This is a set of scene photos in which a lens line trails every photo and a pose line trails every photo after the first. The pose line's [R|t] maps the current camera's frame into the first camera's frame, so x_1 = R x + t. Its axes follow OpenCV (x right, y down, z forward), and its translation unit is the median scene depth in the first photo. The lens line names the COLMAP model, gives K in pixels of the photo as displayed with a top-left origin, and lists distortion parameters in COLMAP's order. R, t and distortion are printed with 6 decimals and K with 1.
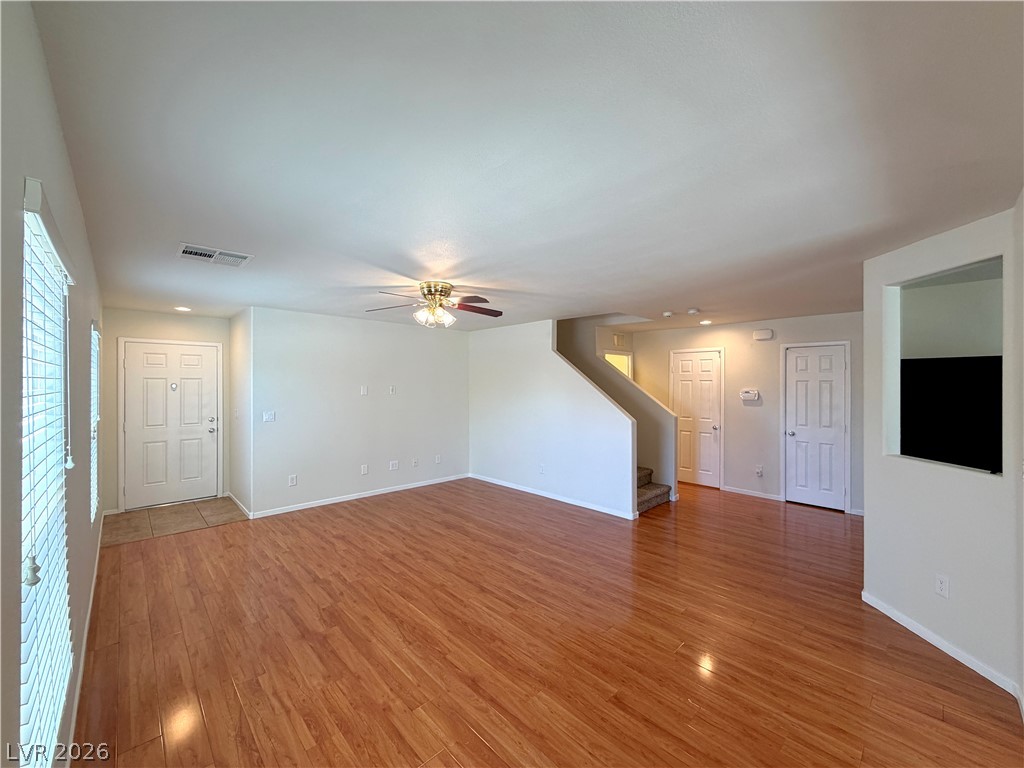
lens RADIAL K [[409.4, 0, 509.9], [0, 409.4, 383.7], [0, 0, 1]] dist [-0.000426, 0.000347]
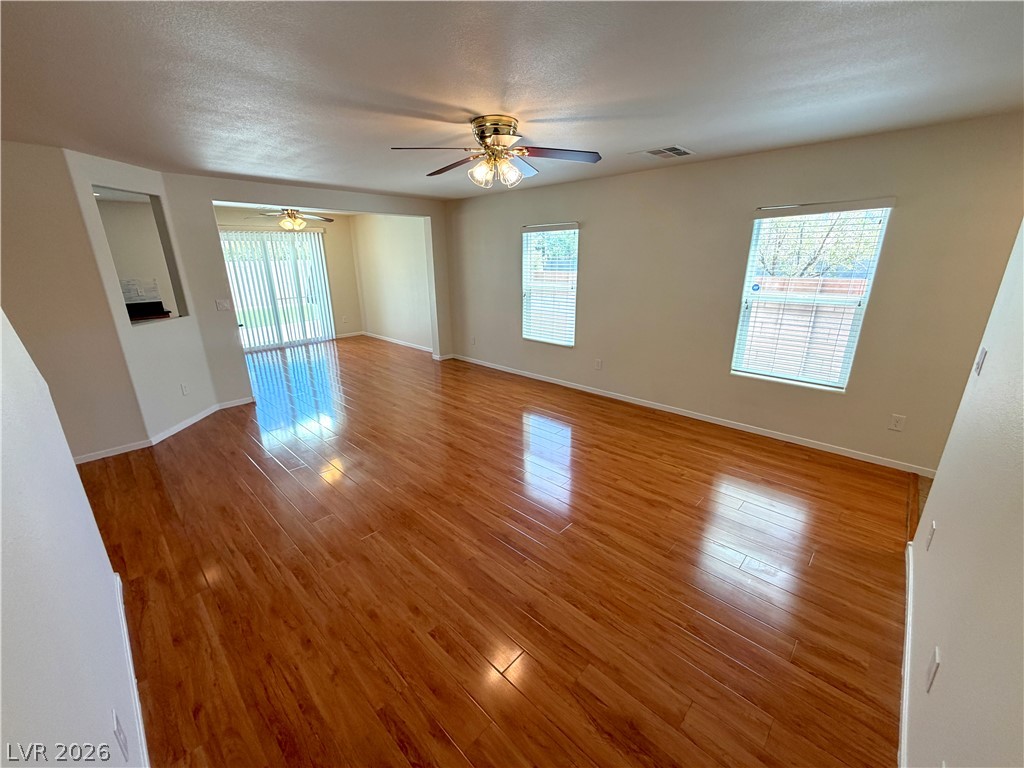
lens RADIAL K [[409.4, 0, 509.9], [0, 409.4, 383.7], [0, 0, 1]] dist [-0.000426, 0.000347]
pose [[-0.998901, 0.022366, -0.041186, -0.161162], [0.008981, 0.953844, 0.300168, -0.025430], [0.045999, 0.299468, -0.952997, 1.721274]]
